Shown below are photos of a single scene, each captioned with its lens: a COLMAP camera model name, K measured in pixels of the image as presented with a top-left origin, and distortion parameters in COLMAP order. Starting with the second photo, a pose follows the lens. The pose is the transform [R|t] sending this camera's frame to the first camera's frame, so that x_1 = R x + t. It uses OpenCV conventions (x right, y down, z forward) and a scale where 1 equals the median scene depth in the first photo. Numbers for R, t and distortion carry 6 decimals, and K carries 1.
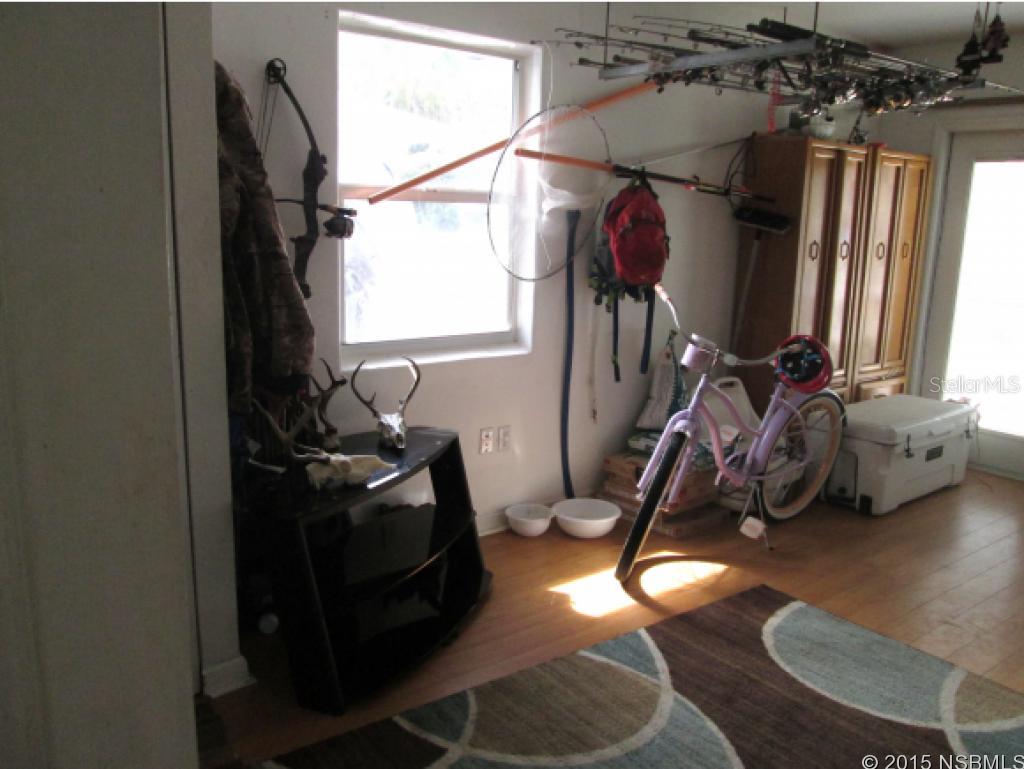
lens RADIAL K [[865.0, 0, 492.8], [0, 865.0, 383.2], [0, 0, 1]] dist [-0.040081, 0.014987]
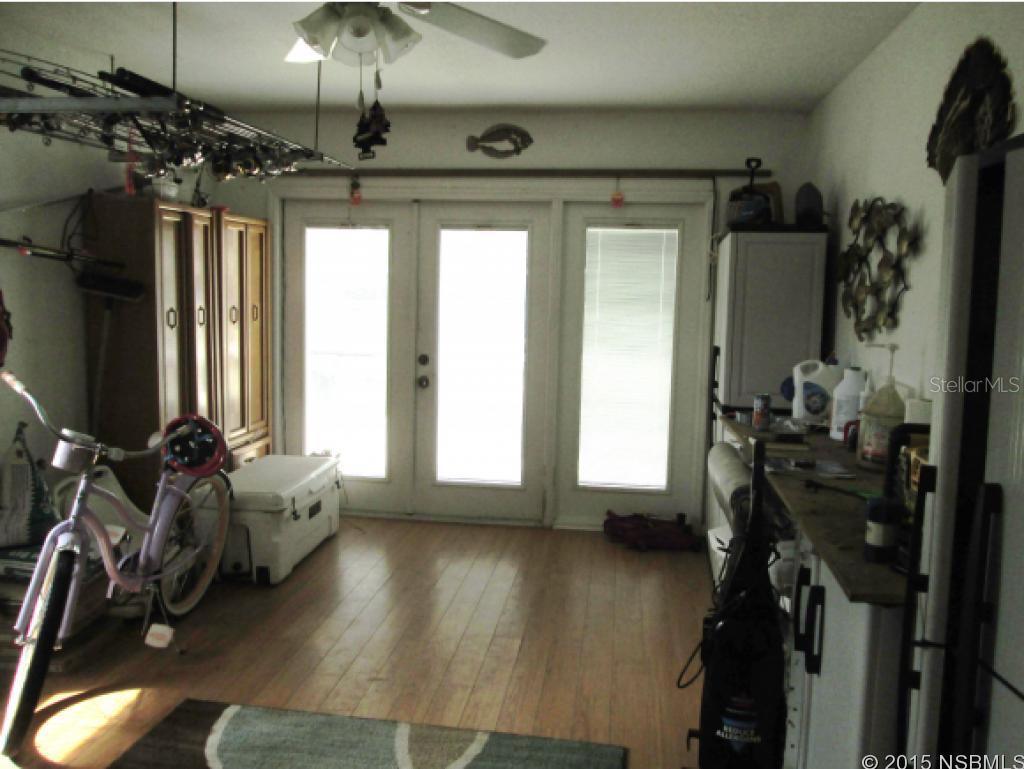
lens RADIAL K [[865.0, 0, 492.8], [0, 865.0, 383.2], [0, 0, 1]] dist [-0.040081, 0.014987]
pose [[0.709370, -0.092424, 0.698751, -0.044213], [0.131648, 0.991293, -0.002531, -0.039956], [-0.692433, 0.093785, 0.715361, 0.105266]]
